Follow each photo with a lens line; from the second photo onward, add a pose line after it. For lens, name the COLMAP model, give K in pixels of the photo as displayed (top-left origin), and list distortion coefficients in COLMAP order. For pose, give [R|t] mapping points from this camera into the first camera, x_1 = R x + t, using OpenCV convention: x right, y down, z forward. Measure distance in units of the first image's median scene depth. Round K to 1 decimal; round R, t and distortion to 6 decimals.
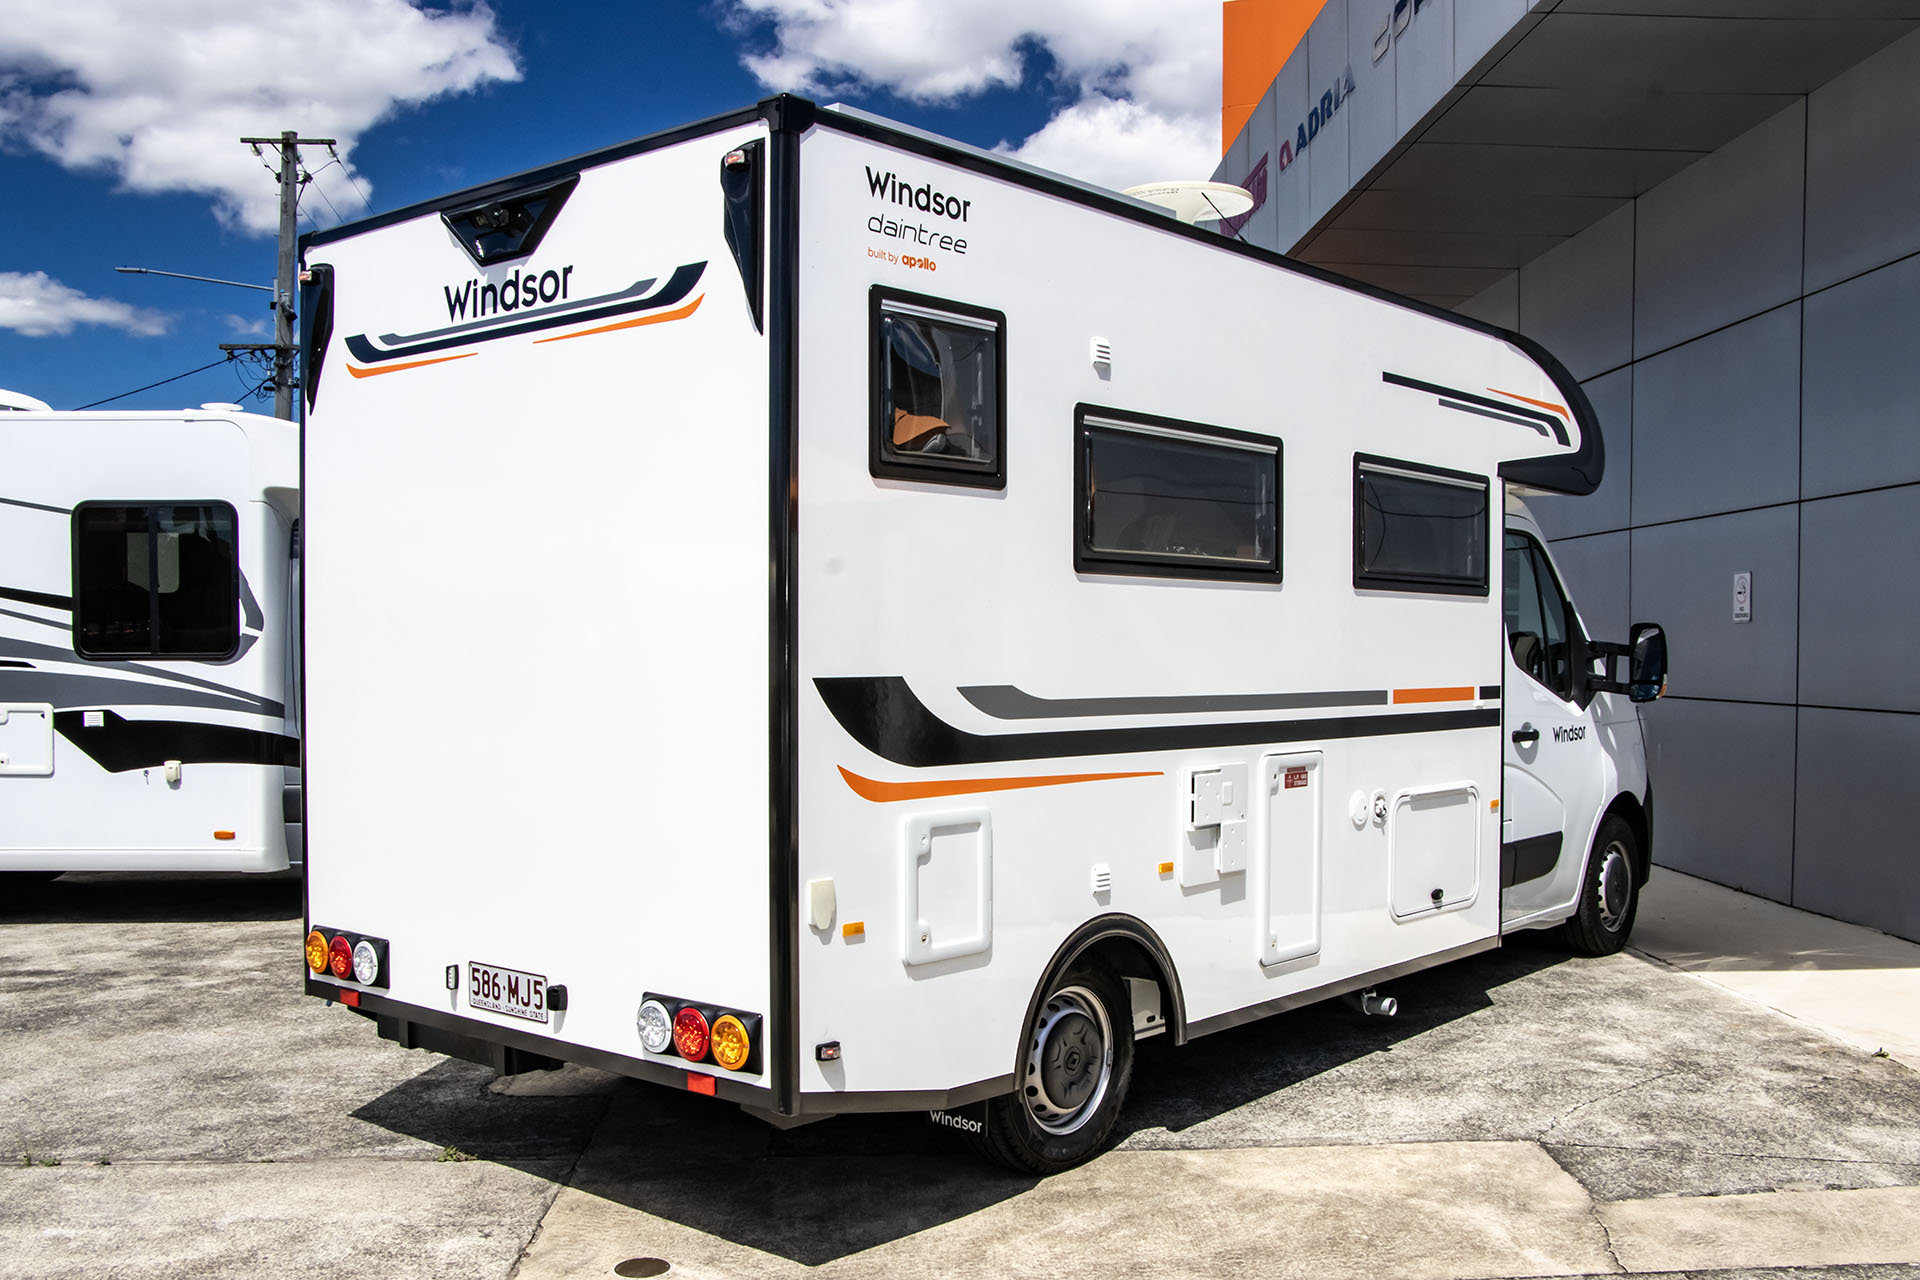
lens RADIAL K [[1746.6, 0, 1017.5], [0, 1746.6, 667.6], [0, 0, 1]] dist [-0.092560, 0.000000]
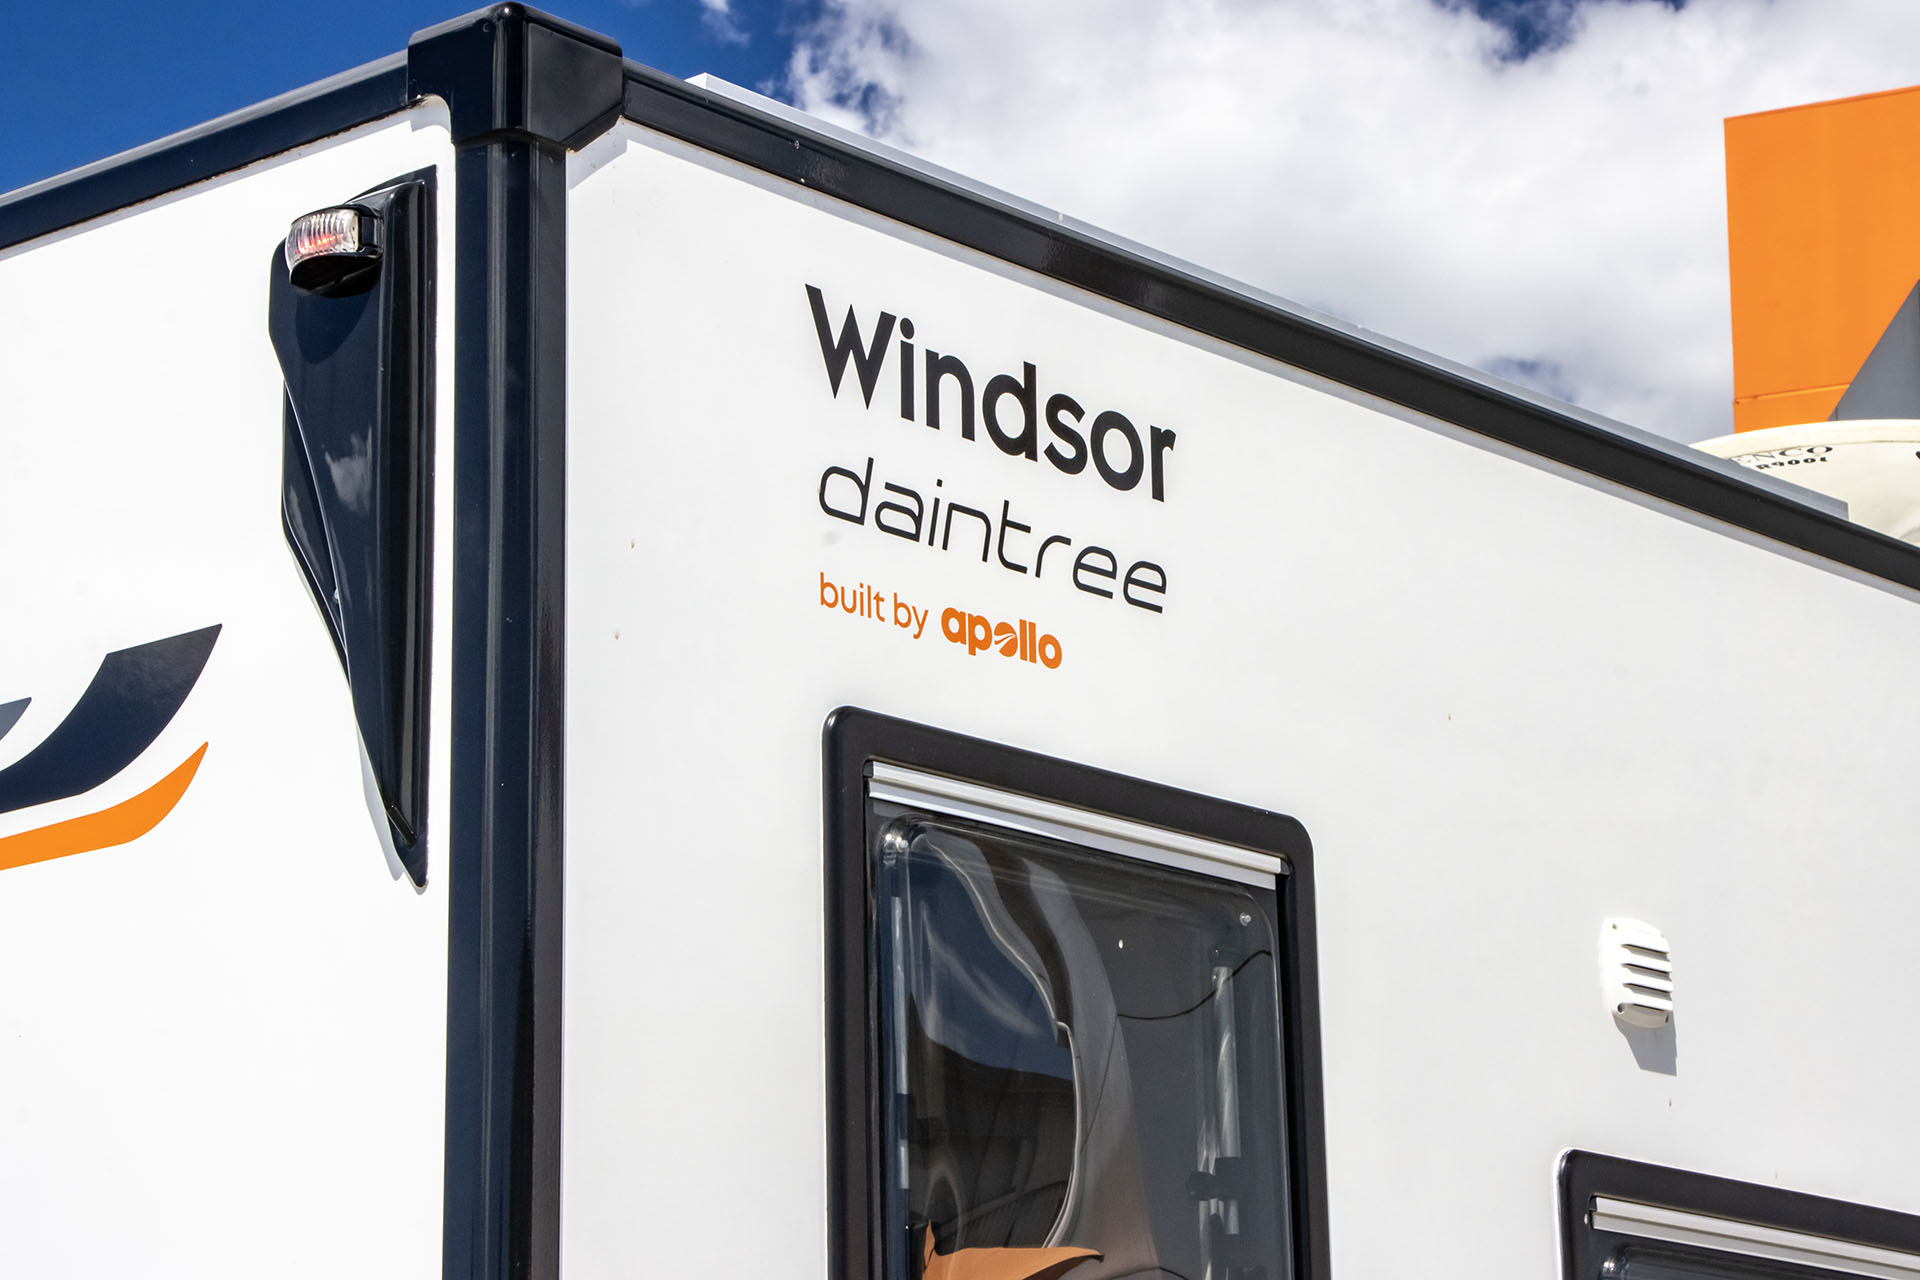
lens RADIAL K [[5041.9, 0, 963.0], [0, 5041.9, 641.5], [0, 0, 1]] dist [0.310235, 0.000000]
pose [[0.998722, -0.026425, -0.043090, -0.028061], [0.014161, 0.964605, -0.263320, -0.022482], [0.048523, 0.262373, 0.963746, 0.228902]]
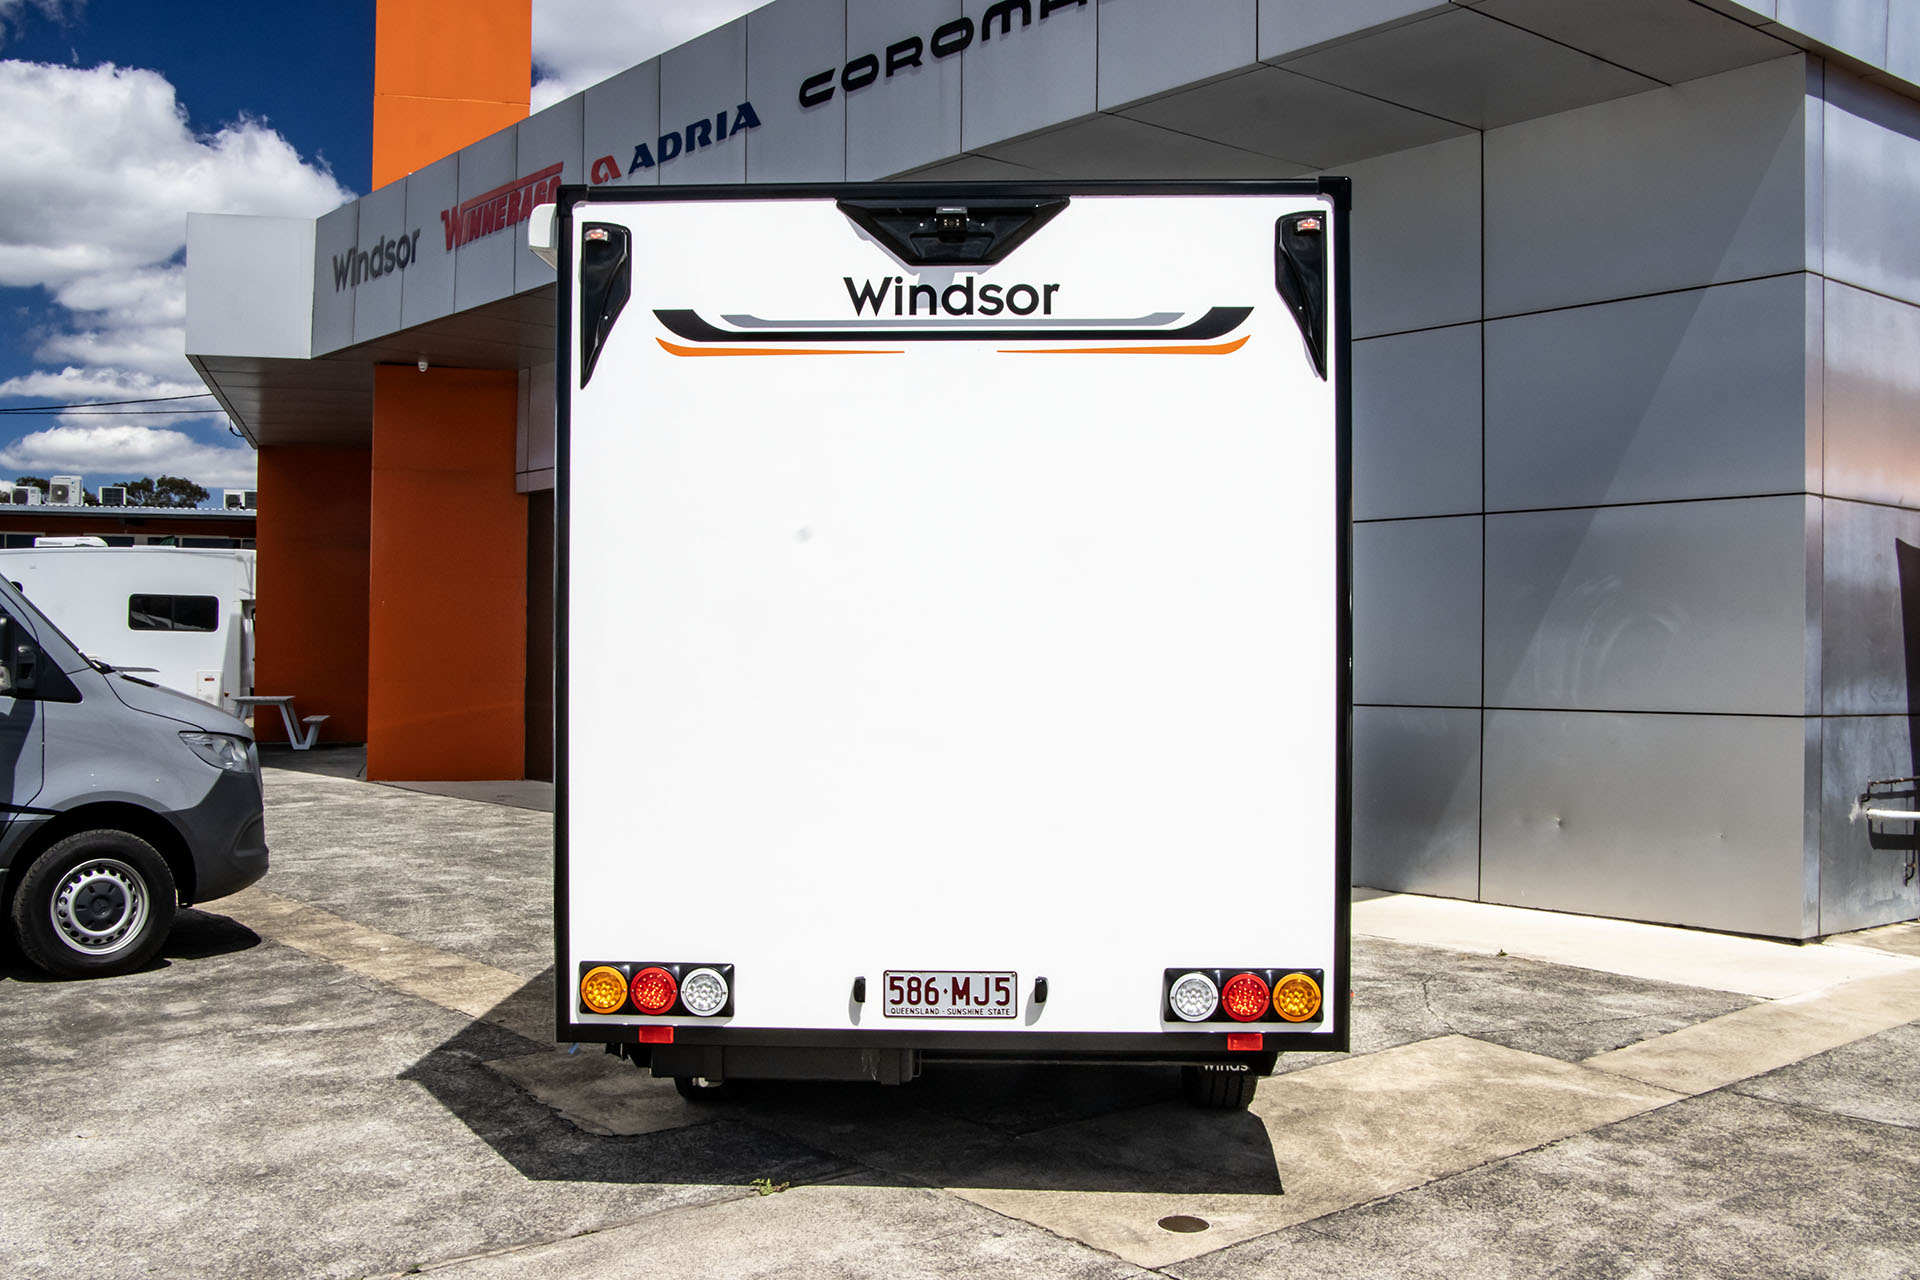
lens RADIAL K [[1792.3, 0, 922.1], [0, 1792.3, 667.1], [0, 0, 1]] dist [-0.081234, 0.000000]
pose [[0.818163, 0.000809, 0.574986, -0.919902], [0.004595, 0.999958, -0.007946, 0.006372], [-0.574968, 0.009143, 0.818125, 0.163360]]
